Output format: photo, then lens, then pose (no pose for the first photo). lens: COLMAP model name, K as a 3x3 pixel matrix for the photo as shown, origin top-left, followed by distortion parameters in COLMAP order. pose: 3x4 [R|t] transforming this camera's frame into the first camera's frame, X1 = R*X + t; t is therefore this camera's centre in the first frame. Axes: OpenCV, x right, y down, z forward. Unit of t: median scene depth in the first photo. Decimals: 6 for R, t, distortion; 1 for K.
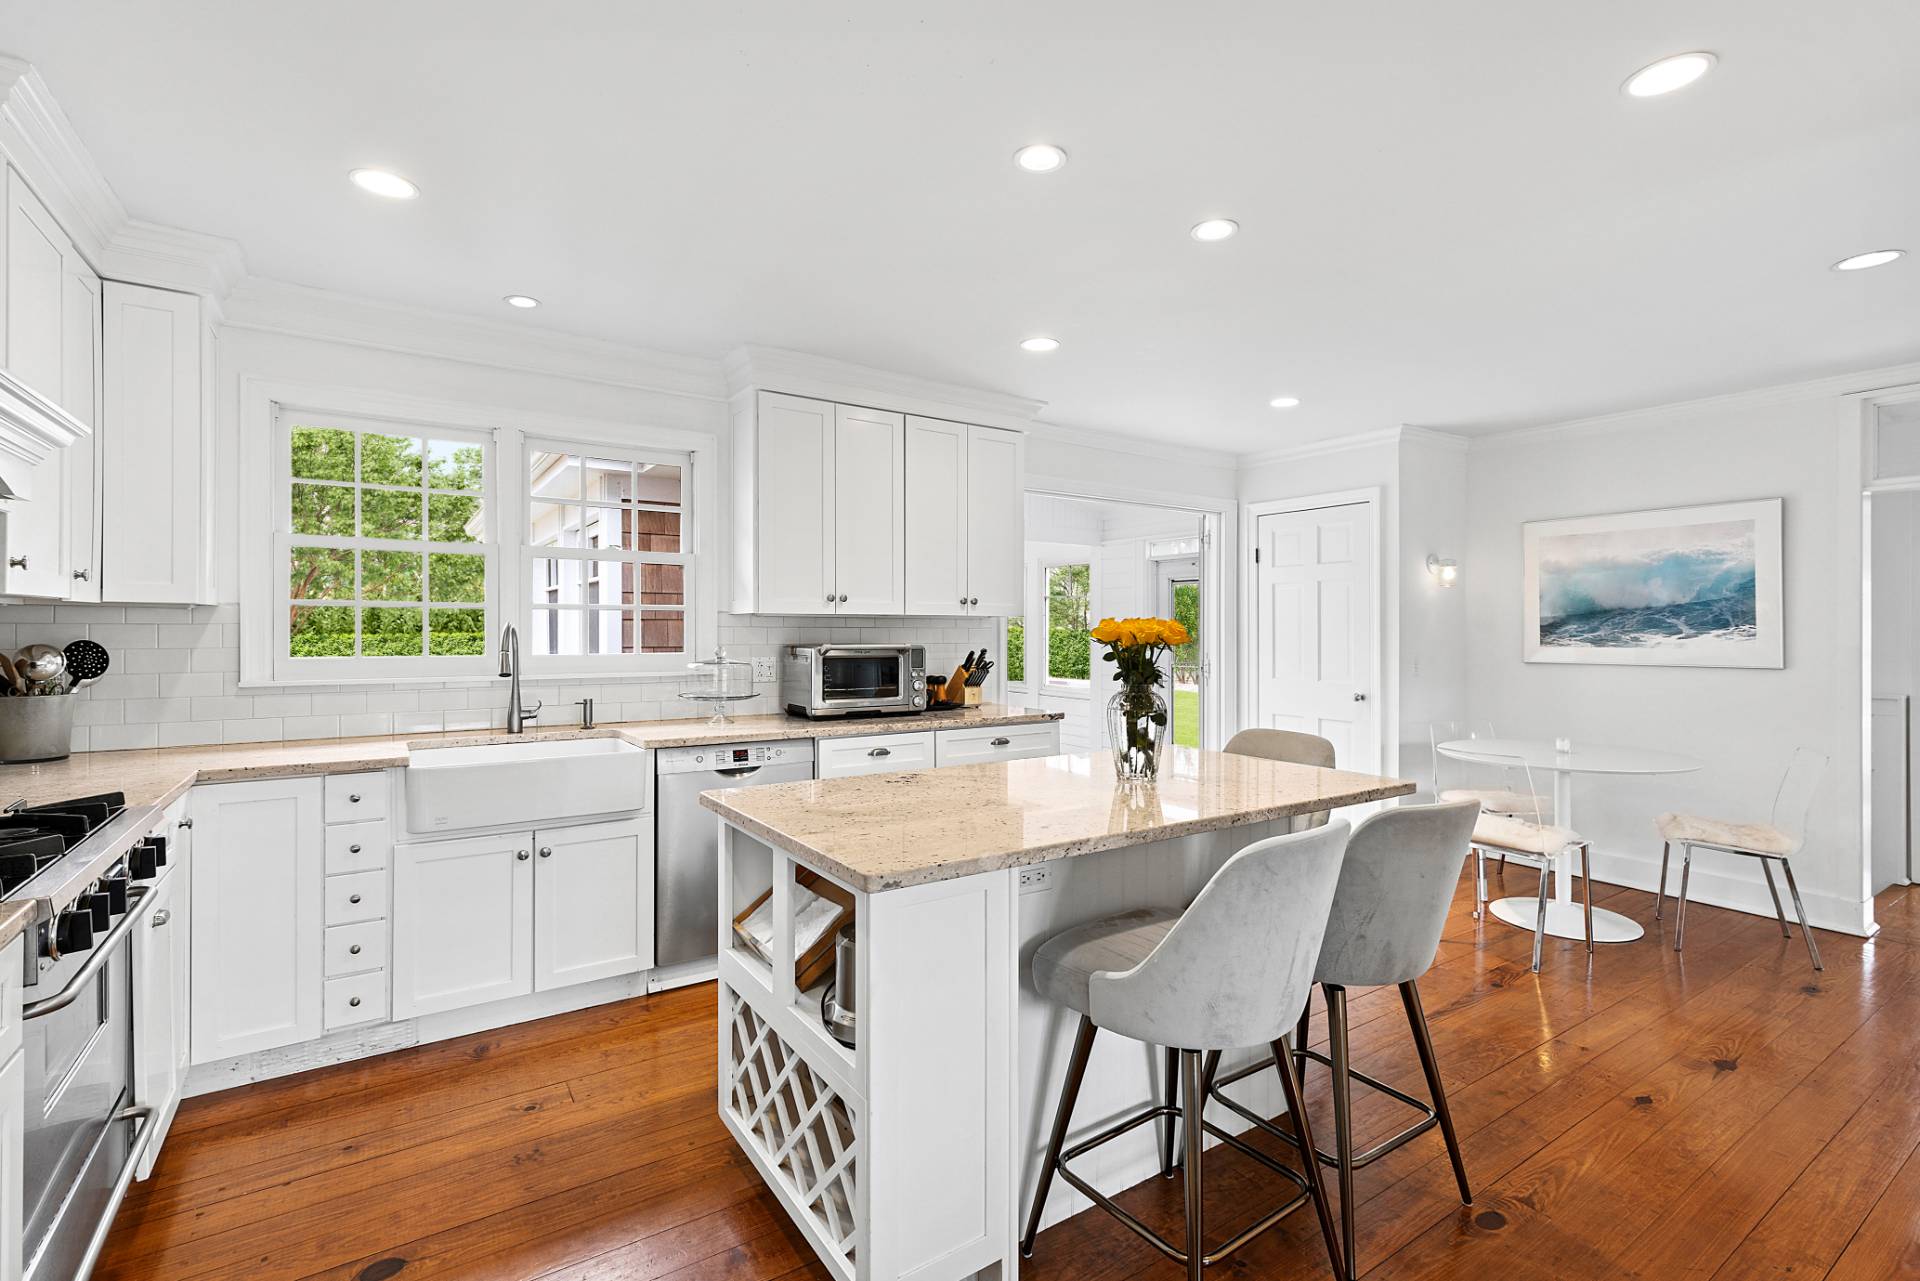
lens RADIAL K [[885.1, 0, 960.0], [0, 885.1, 640.5], [0, 0, 1]] dist [0.011488, 0.000104]
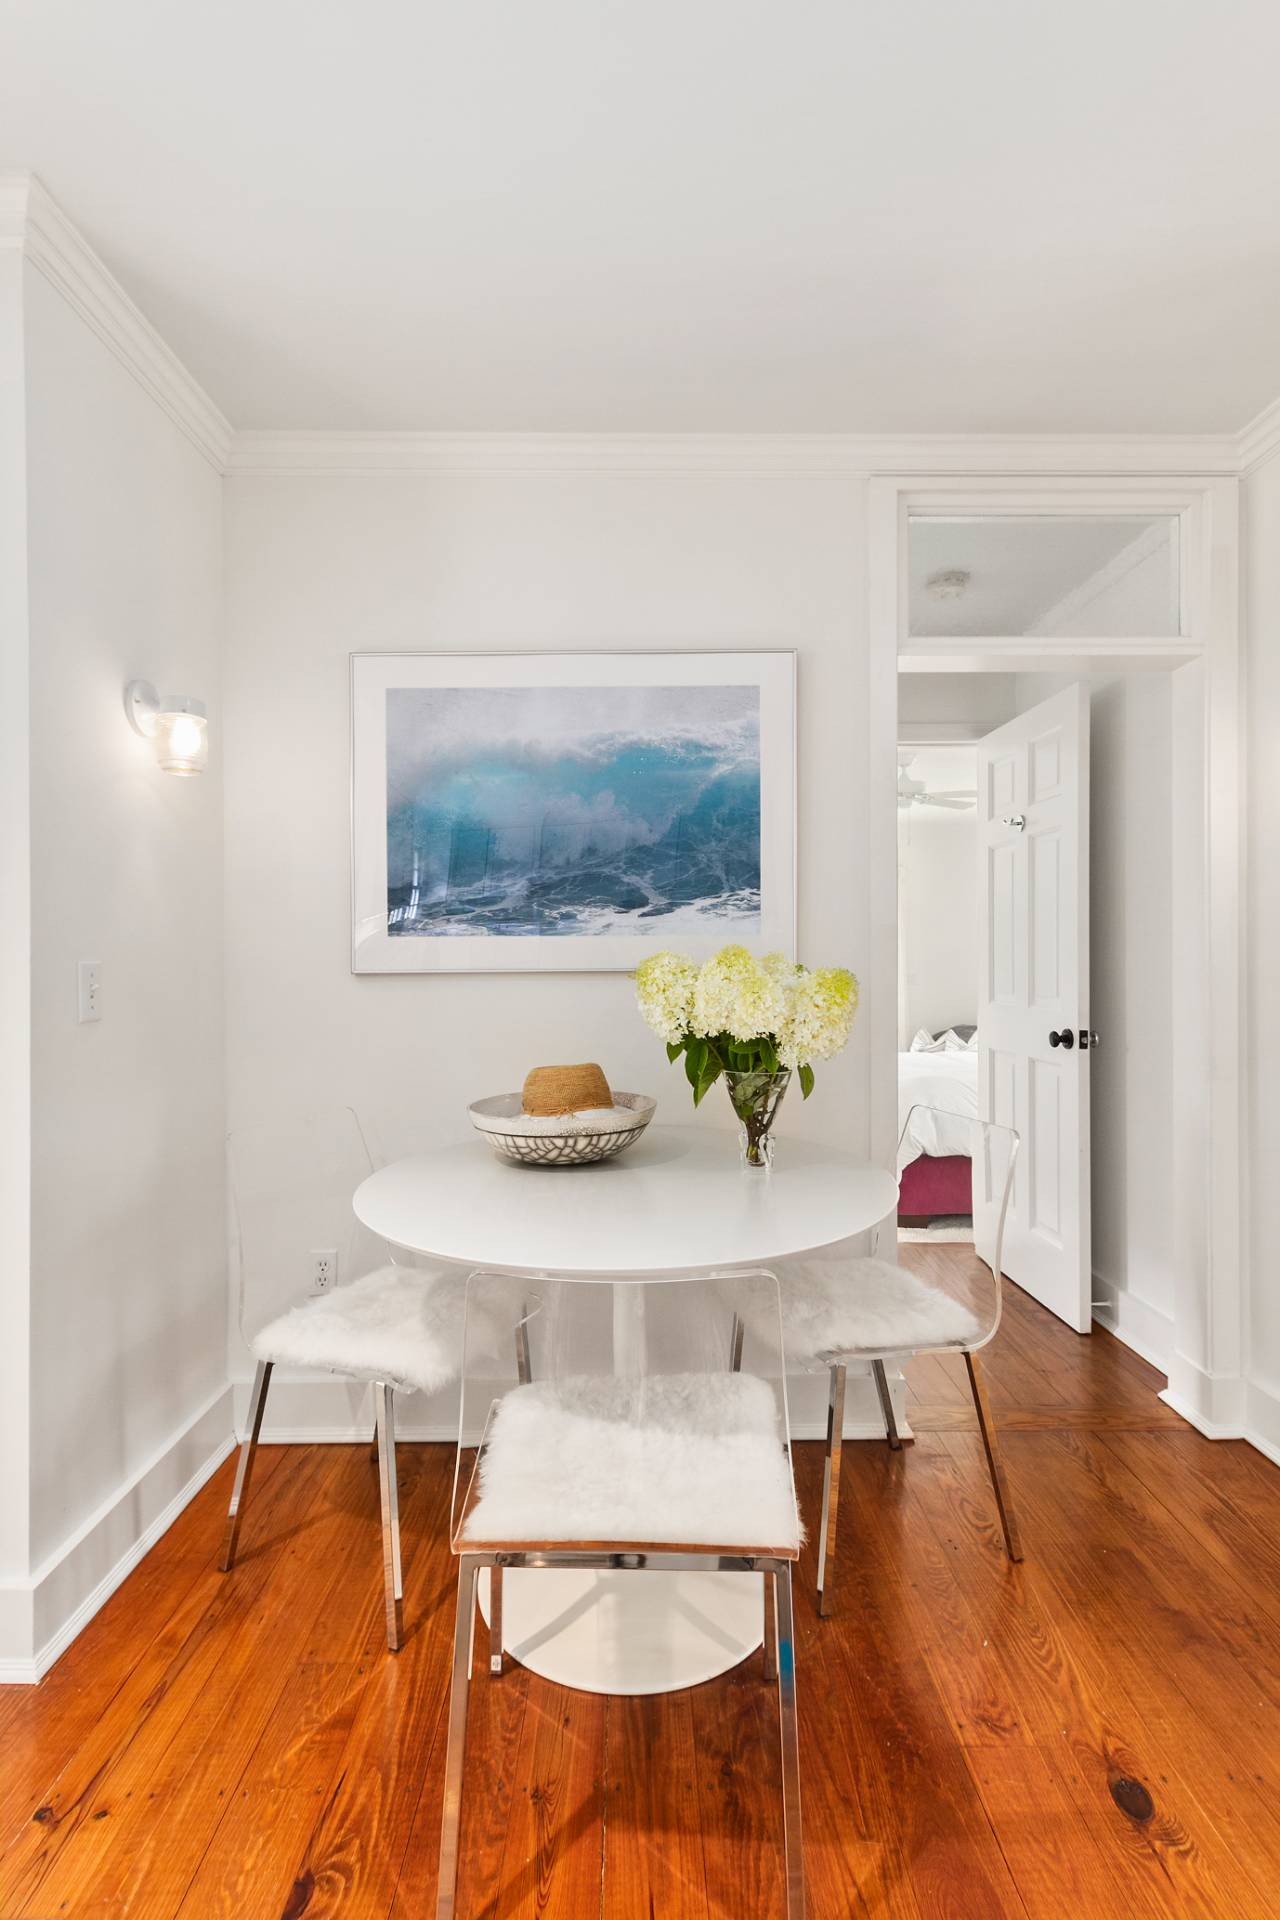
lens RADIAL K [[885.1, 0, 640.0], [0, 885.1, 960.0], [0, 0, 1]] dist [0.011488, 0.000104]
pose [[0.552248, -0.001572, 0.833679, 0.398044], [0.009914, 0.999940, -0.004682, 0.025022], [-0.833621, 0.010851, 0.552230, 0.734624]]
